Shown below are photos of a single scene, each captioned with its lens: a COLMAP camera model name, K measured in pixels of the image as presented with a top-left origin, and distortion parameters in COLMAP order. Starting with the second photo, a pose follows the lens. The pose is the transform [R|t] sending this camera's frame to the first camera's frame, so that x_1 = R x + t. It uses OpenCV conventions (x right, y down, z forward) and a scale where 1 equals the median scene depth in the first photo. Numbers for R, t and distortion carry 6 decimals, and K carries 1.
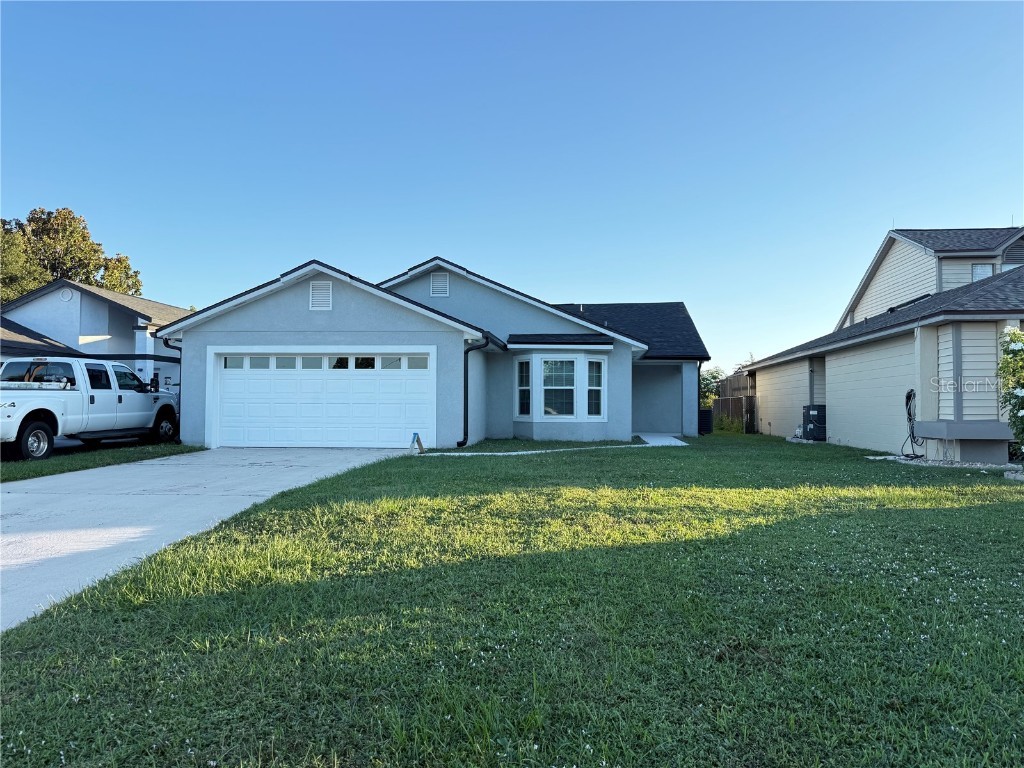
lens RADIAL K [[718.3, 0, 514.3], [0, 718.3, 389.9], [0, 0, 1]] dist [0.088560, -0.003319]
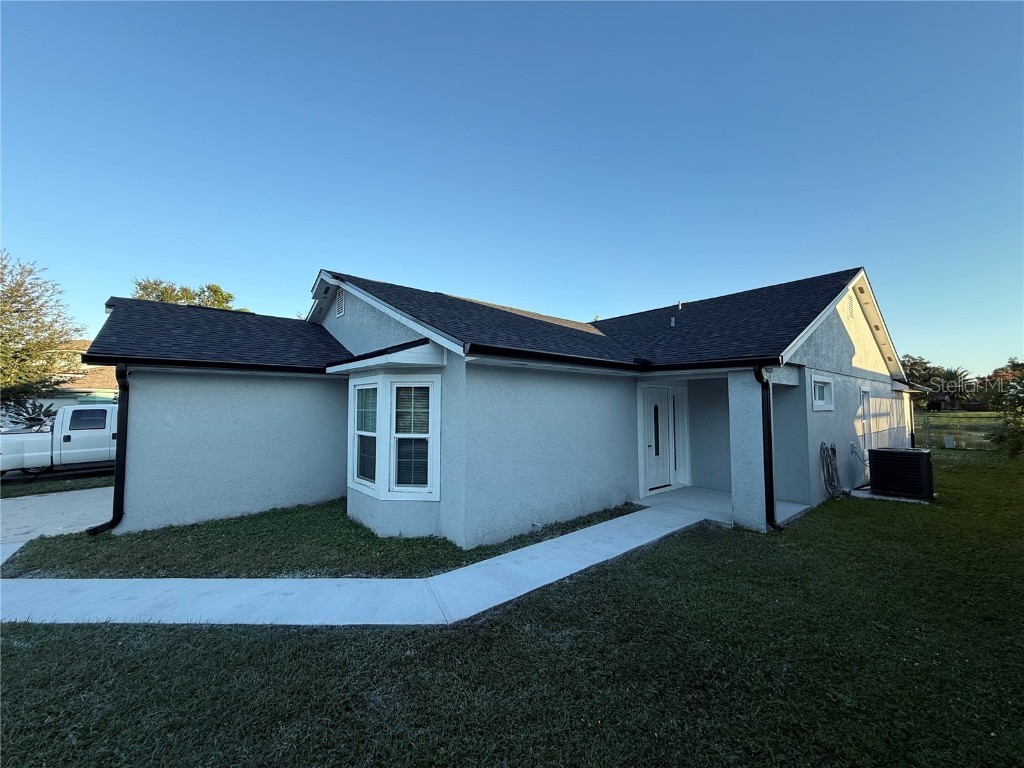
lens RADIAL K [[407.7, 0, 511.4], [0, 407.7, 382.5], [0, 0, 1]] dist [-0.000963, 0.000712]
pose [[0.714390, -0.047685, -0.698121, 0.379480], [0.025650, 0.998789, -0.041974, -0.027714], [0.699278, 0.012079, 0.714748, 0.823306]]
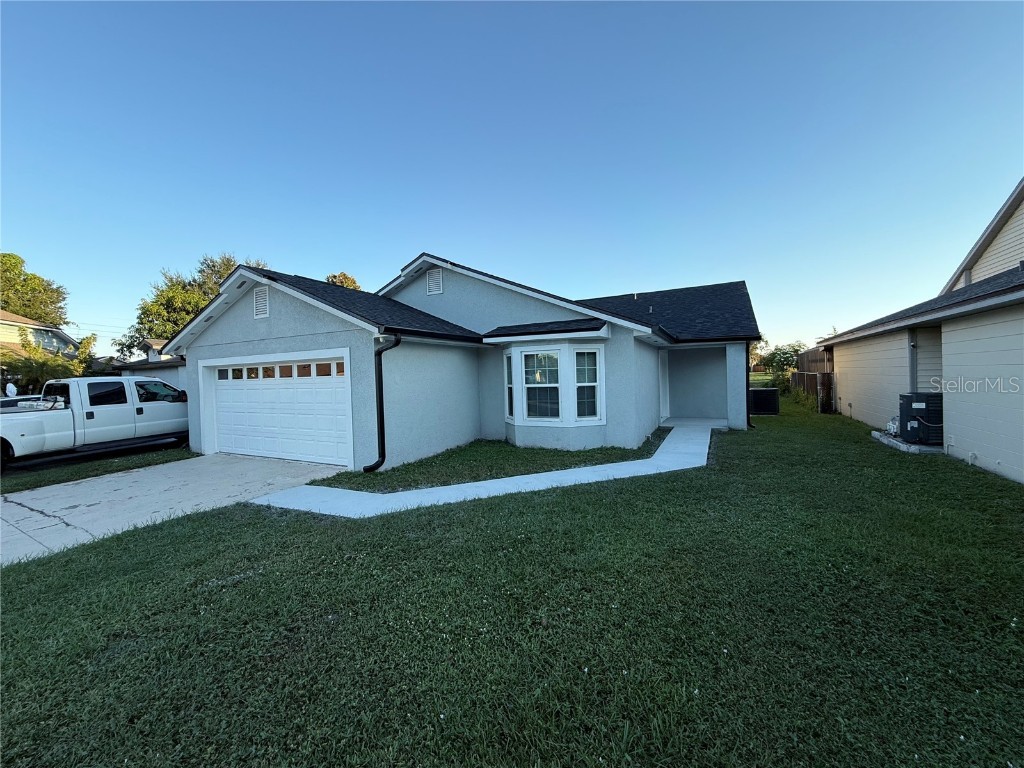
lens RADIAL K [[407.7, 0, 510.9], [0, 407.7, 383.0], [0, 0, 1]] dist [-0.000963, 0.000712]
pose [[0.931274, -0.025848, -0.363401, 0.199229], [0.043389, 0.998250, 0.040189, -0.026564], [0.361726, -0.053195, 0.930766, 0.525422]]
